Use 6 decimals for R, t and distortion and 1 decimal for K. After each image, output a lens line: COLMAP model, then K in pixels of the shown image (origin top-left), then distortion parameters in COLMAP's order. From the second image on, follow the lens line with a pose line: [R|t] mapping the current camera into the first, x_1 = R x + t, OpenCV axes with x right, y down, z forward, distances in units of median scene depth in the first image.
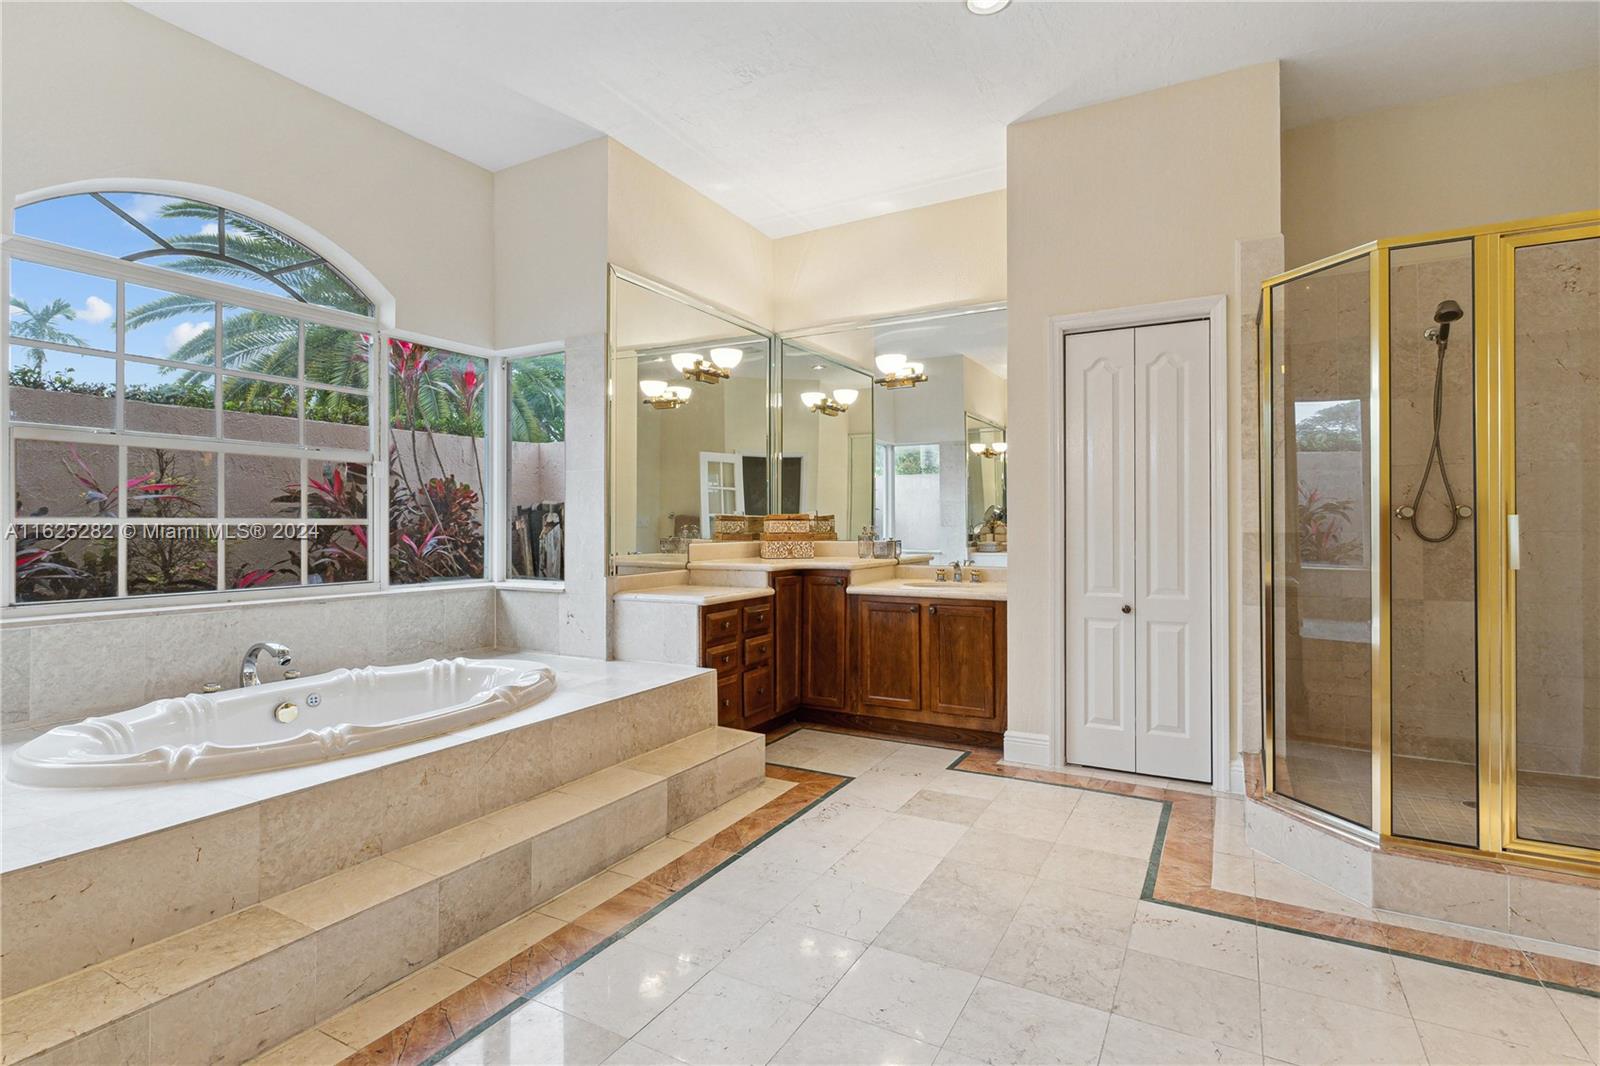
lens RADIAL K [[773.0, 0, 797.1], [0, 773.0, 536.3], [0, 0, 1]] dist [0.000067, 0.000185]
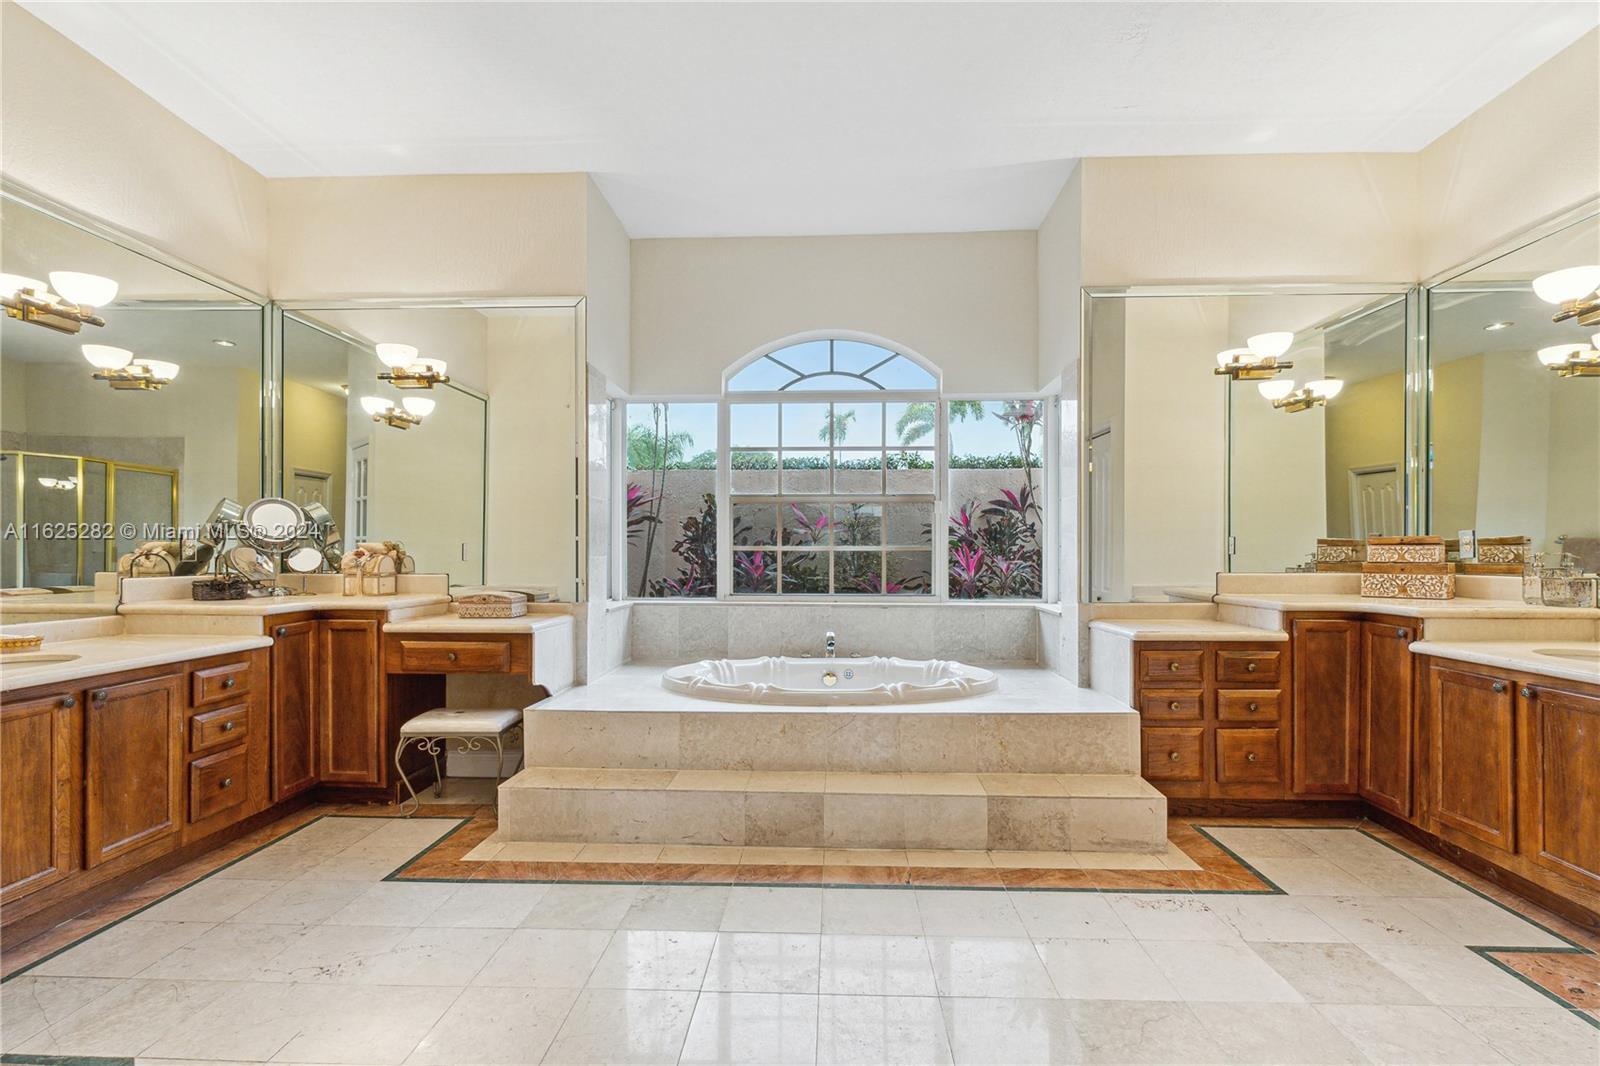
lens RADIAL K [[748.1, 0, 804.0], [0, 748.1, 573.9], [0, 0, 1]] dist [0.000495, 0.000680]
pose [[0.458037, 0.028177, -0.888486, 0.477903], [-0.013842, 0.999602, 0.024565, -0.004556], [0.888825, 0.001047, 0.458245, 0.254450]]
